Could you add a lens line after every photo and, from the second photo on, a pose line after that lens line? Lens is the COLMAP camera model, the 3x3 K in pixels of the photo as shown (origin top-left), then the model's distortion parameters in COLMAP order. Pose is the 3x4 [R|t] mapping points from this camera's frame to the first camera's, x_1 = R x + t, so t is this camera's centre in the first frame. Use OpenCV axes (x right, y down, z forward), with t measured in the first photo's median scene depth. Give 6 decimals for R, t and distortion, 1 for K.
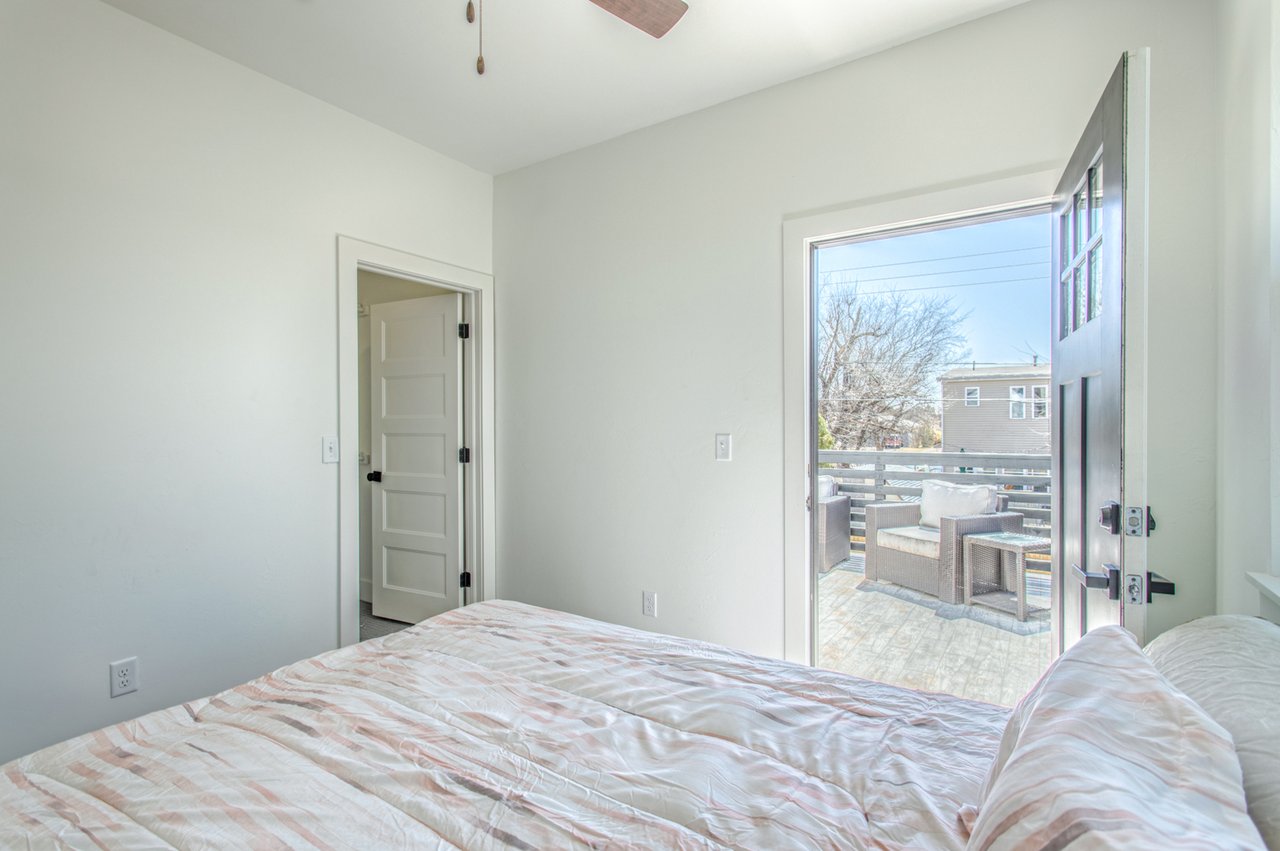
lens RADIAL K [[600.4, 0, 642.2], [0, 600.4, 424.0], [0, 0, 1]] dist [0.001398, 0.000108]
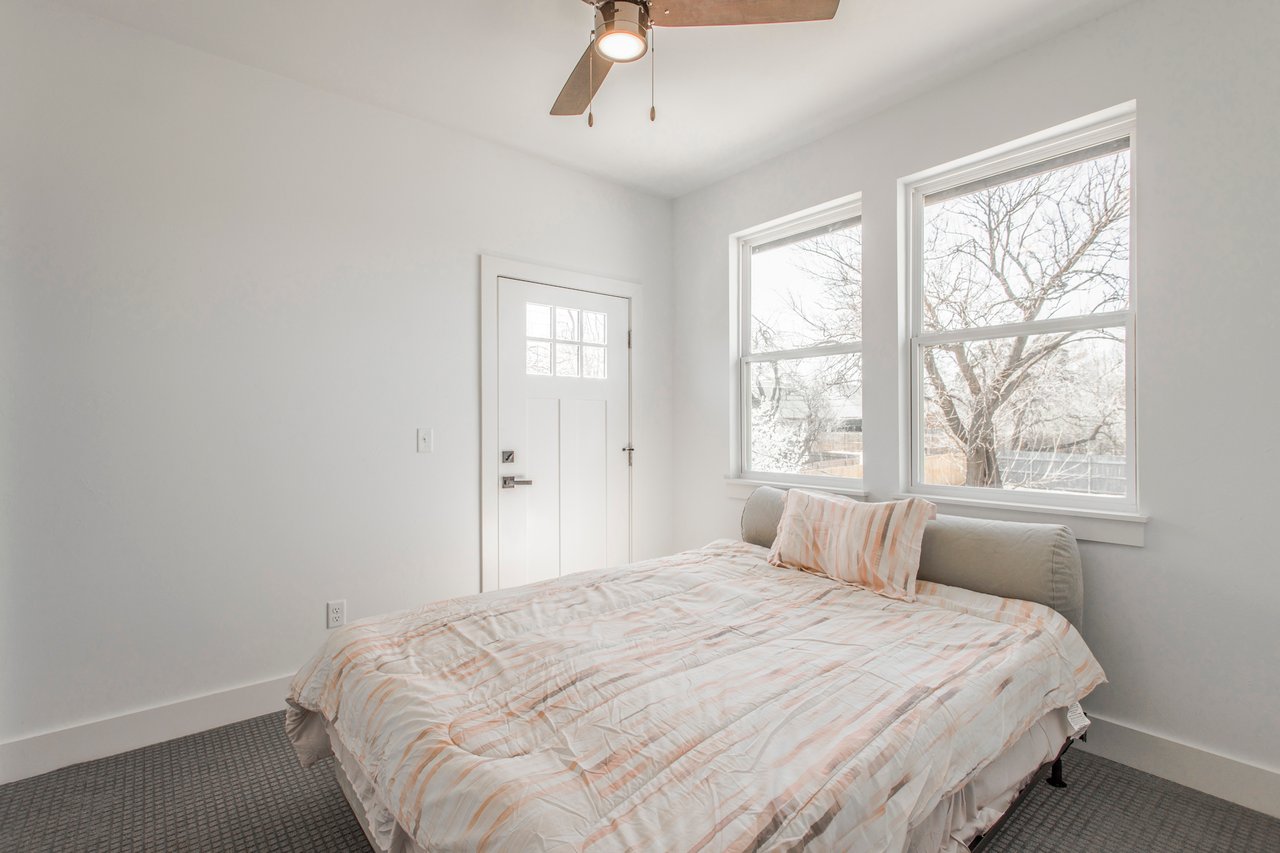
lens RADIAL K [[600.4, 0, 642.2], [0, 600.4, 425.0], [0, 0, 1]] dist [0.001398, 0.000108]
pose [[0.299548, -0.005333, 0.954066, -1.554400], [0.009241, 0.999954, 0.002688, 0.047787], [-0.954037, 0.008011, 0.299583, 0.625198]]
